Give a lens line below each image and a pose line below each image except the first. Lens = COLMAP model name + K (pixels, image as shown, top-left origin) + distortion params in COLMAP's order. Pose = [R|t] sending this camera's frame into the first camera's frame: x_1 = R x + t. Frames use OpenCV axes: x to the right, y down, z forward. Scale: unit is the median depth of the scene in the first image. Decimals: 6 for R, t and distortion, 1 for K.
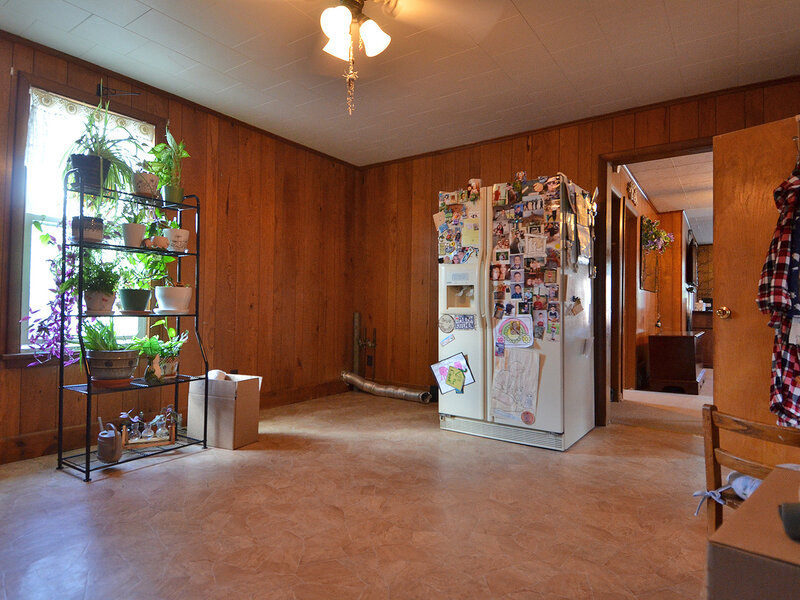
lens RADIAL K [[477.0, 0, 405.6], [0, 477.0, 297.7], [0, 0, 1]] dist [0.037678, -0.003197]
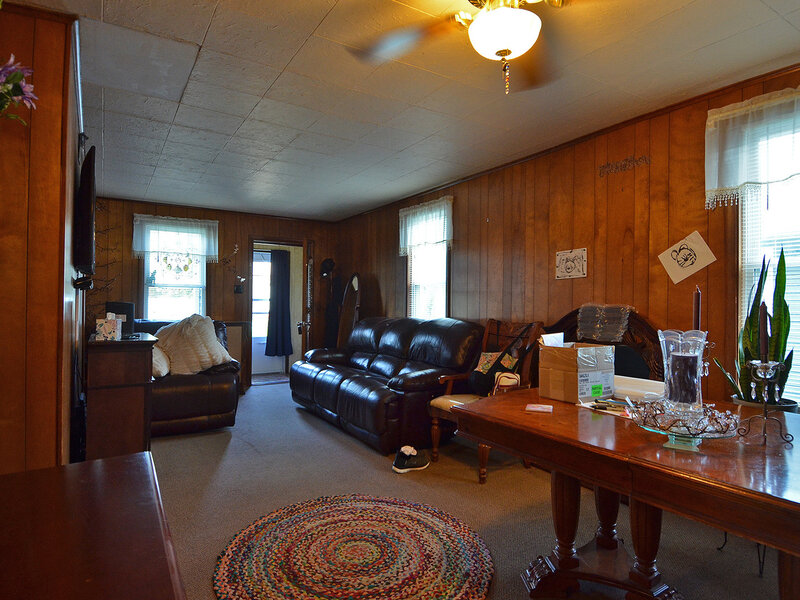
lens RADIAL K [[477.0, 0, 405.6], [0, 477.0, 297.7], [0, 0, 1]] dist [0.037678, -0.003197]
pose [[0.408208, -0.000272, 0.912889, 0.329448], [-0.032133, 0.999376, 0.014666, -0.018930], [-0.912323, -0.035321, 0.407944, 0.587101]]
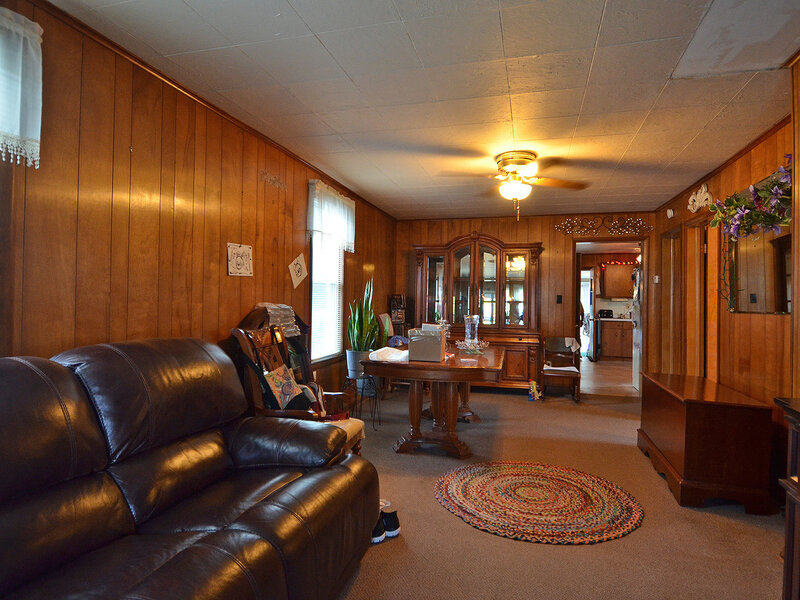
lens RADIAL K [[477.0, 0, 405.6], [0, 477.0, 297.7], [0, 0, 1]] dist [0.037678, -0.003197]
pose [[-0.946131, -0.026306, -0.322715, 0.751931], [-0.016376, 0.999306, -0.033448, -0.007248], [0.323371, -0.026361, -0.945905, 1.009054]]
